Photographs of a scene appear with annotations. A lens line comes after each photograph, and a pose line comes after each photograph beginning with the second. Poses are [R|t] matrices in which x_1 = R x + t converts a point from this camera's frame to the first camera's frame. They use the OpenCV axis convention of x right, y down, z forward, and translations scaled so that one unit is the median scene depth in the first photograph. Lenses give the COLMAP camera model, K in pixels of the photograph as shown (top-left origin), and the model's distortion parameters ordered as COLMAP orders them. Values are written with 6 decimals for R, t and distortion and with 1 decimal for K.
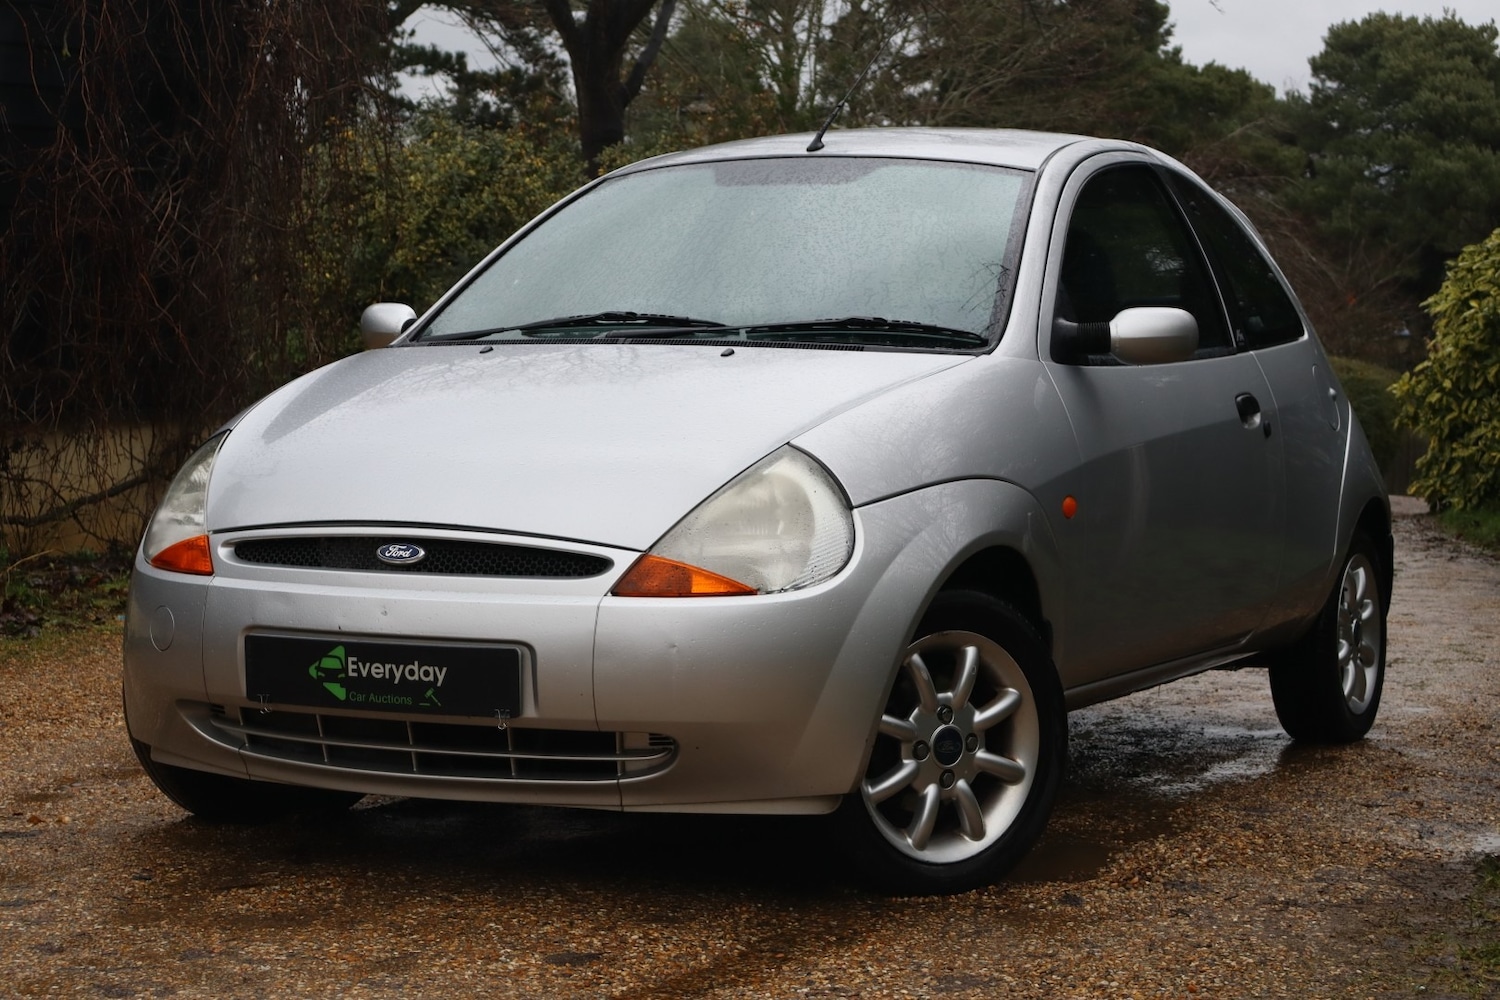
lens RADIAL K [[2973.3, 0, 759.3], [0, 2973.3, 490.4], [0, 0, 1]] dist [0.021118, 0.000000]
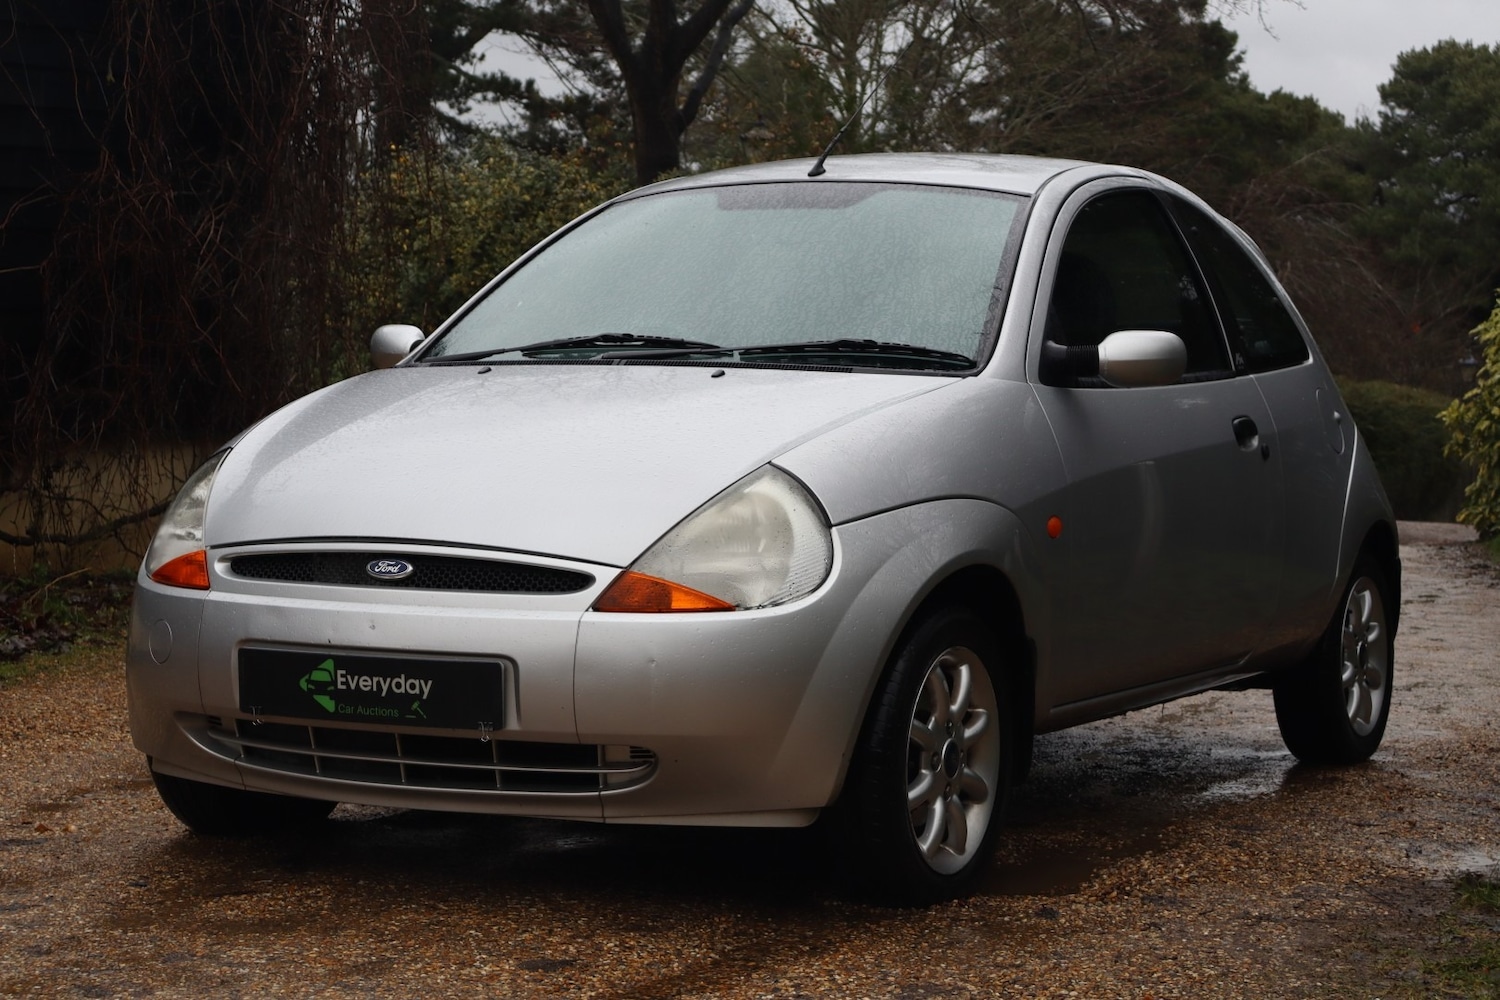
lens RADIAL K [[2973.3, 0, 763.4], [0, 2973.3, 494.3], [0, 0, 1]] dist [0.021118, 0.000000]
pose [[0.999742, 0.004759, -0.022230, 0.026023], [-0.004923, 0.999961, -0.007349, 0.002283], [0.022194, 0.007456, 0.999726, -0.016154]]
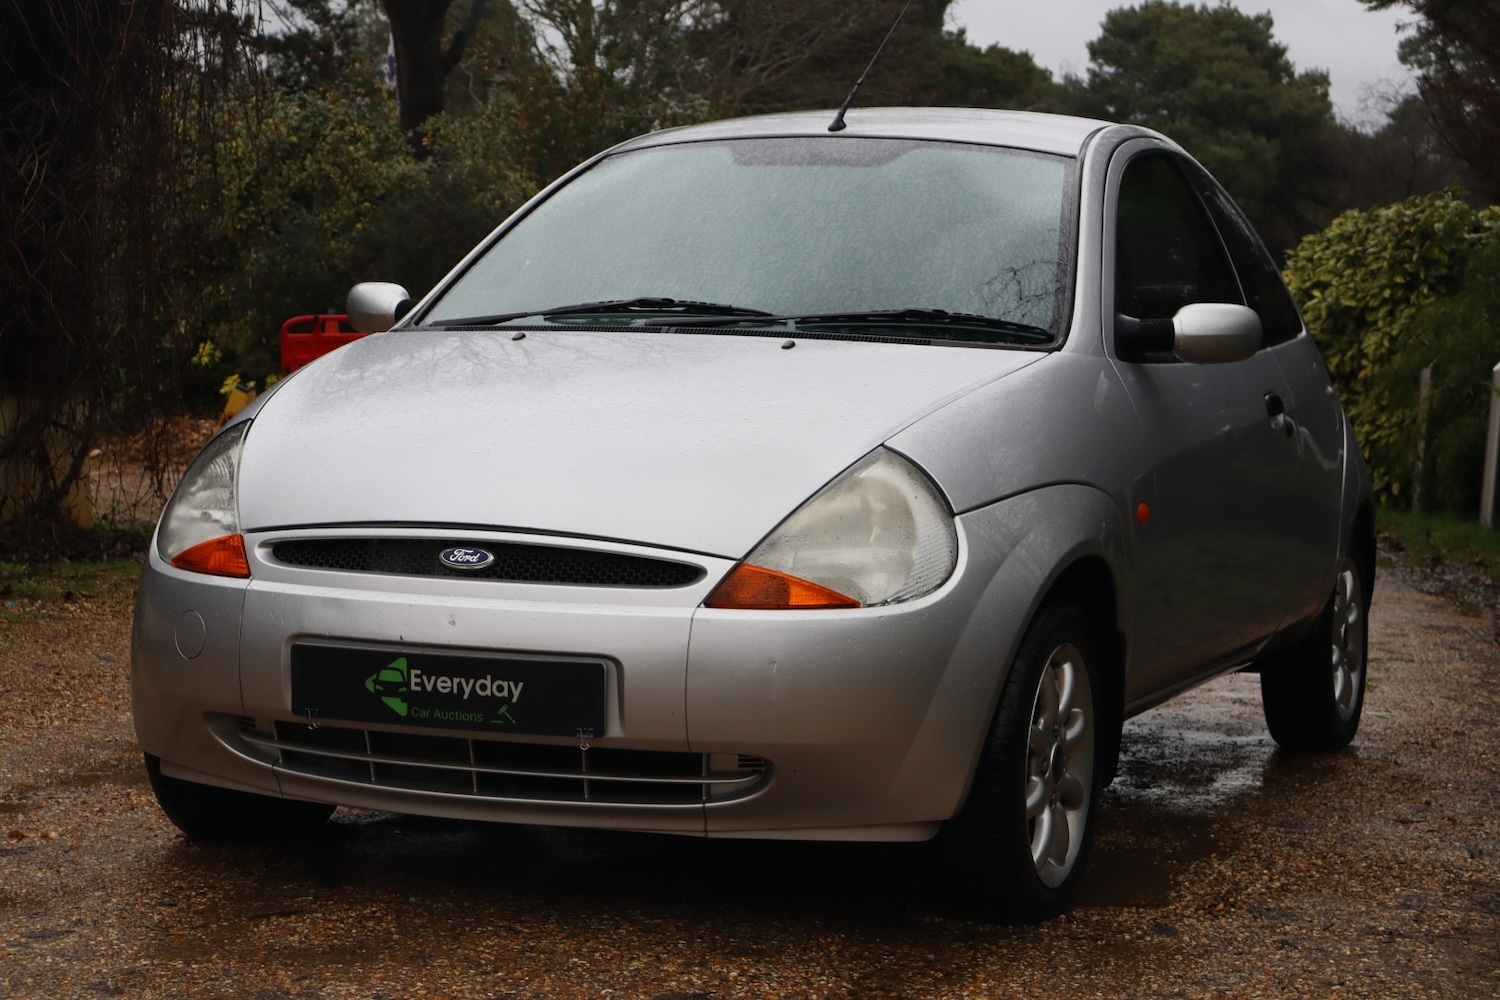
lens RADIAL K [[2973.3, 0, 765.4], [0, 2973.3, 508.0], [0, 0, 1]] dist [0.021118, 0.000000]
pose [[0.996519, 0.012199, 0.082470, -0.088943], [-0.013403, 0.999811, 0.014061, -0.007308], [-0.082283, -0.015118, 0.996494, 0.058448]]
